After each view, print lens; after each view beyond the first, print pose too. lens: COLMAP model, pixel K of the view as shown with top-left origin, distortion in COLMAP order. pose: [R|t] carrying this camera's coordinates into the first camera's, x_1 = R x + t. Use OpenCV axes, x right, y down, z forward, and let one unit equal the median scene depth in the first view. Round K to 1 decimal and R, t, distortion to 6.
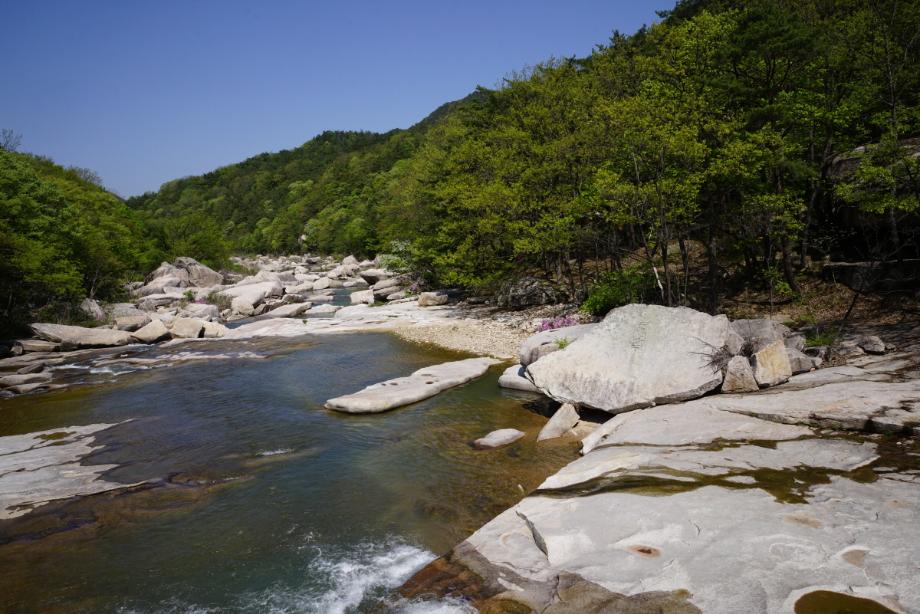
lens RADIAL K [[703.5, 0, 457.1], [0, 703.5, 306.7], [0, 0, 1]] dist [-0.049396, 0.003460]
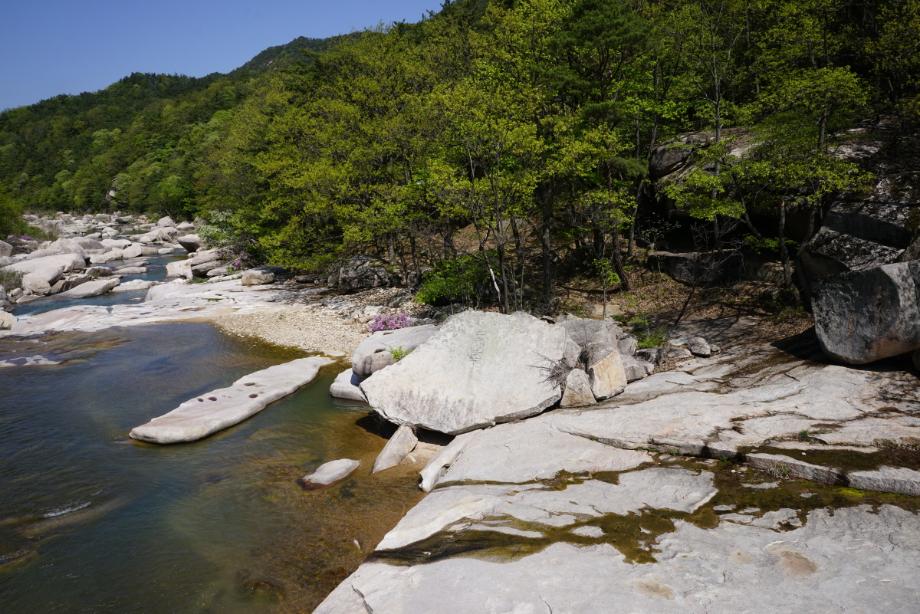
lens RADIAL K [[700.9, 0, 457.3], [0, 700.9, 307.1], [0, 0, 1]] dist [-0.038137, 0.014572]
pose [[0.971659, -0.027858, 0.234738, 0.009197], [0.011613, 0.997458, 0.070309, -0.072755], [-0.236100, -0.065591, 0.969513, 0.074701]]
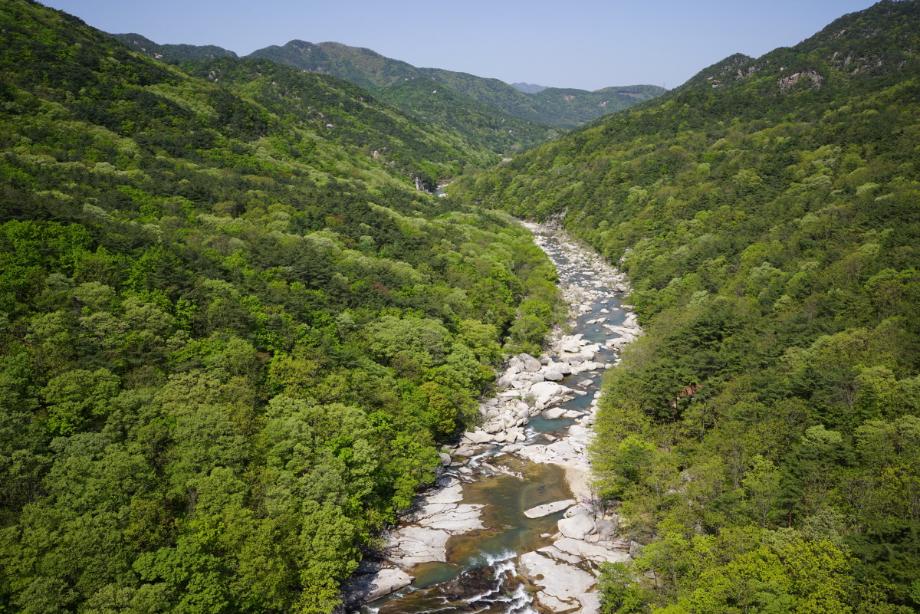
lens RADIAL K [[751.8, 0, 460.0], [0, 751.8, 307.0], [0, 0, 1]] dist [-0.046291, 0.002708]
pose [[0.868835, 0.173547, -0.463688, 1.575639], [-0.078629, 0.973033, 0.216852, -2.317696], [0.488818, -0.151950, 0.859051, -3.434562]]
